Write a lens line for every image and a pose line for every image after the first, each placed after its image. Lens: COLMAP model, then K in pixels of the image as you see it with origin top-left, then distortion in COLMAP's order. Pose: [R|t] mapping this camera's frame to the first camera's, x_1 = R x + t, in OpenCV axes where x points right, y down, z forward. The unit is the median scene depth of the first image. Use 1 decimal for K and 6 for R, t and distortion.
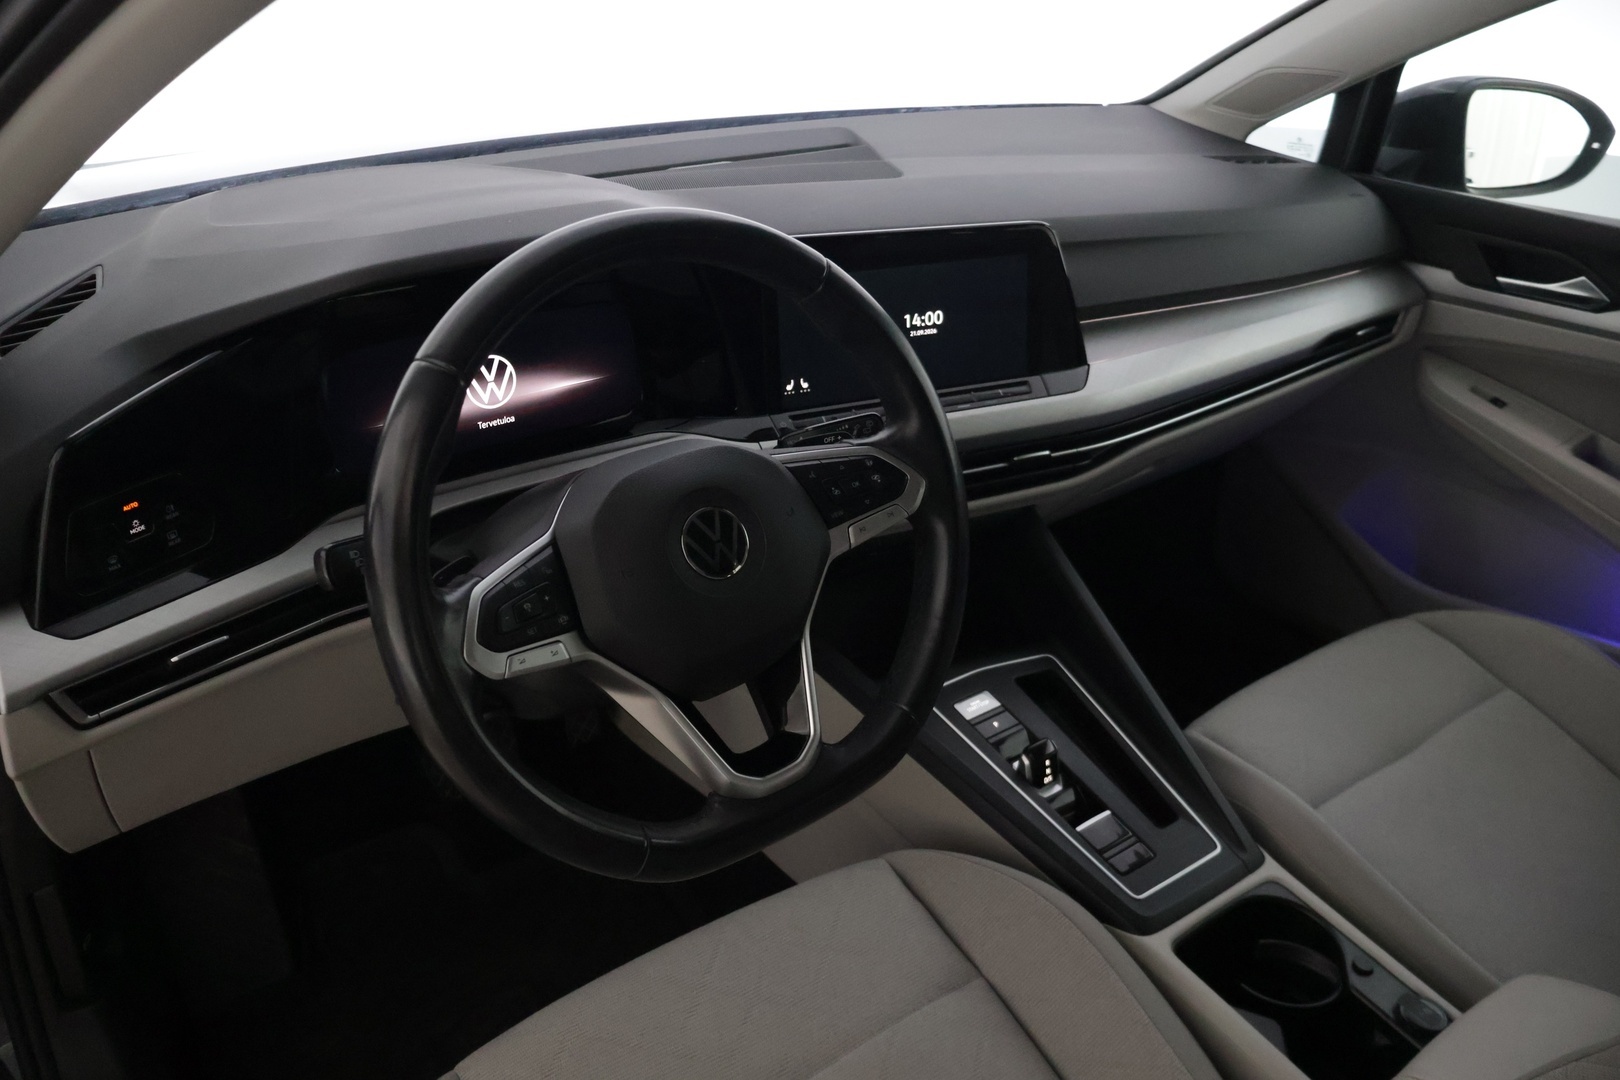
lens RADIAL K [[1359.7, 0, 888.0], [0, 1359.7, 545.0], [0, 0, 1]] dist [0.050401, 0.000572]
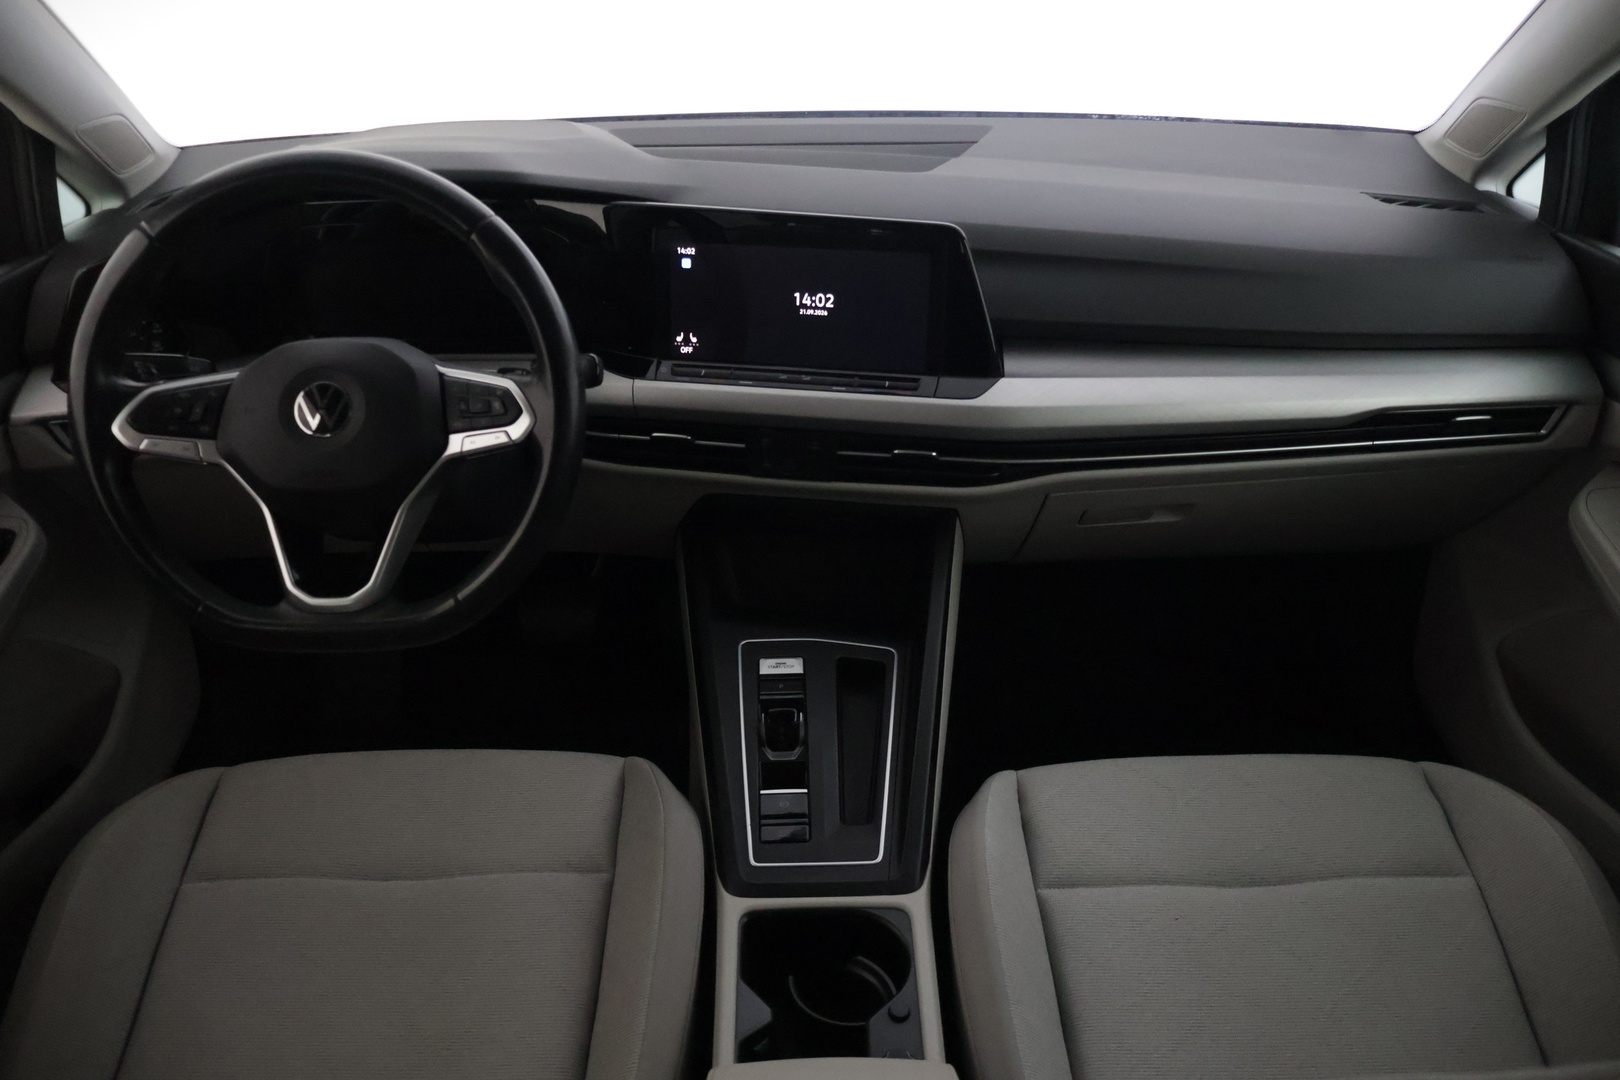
lens RADIAL K [[1385.9, 0, 810.0], [0, 1385.9, 540.0], [0, 0, 1]] dist [-0.003963, 0.003564]
pose [[0.794625, 0.242107, -0.556736, 0.668431], [-0.244922, 0.966945, 0.070918, -0.060047], [0.555503, 0.080003, 0.827657, 0.115840]]
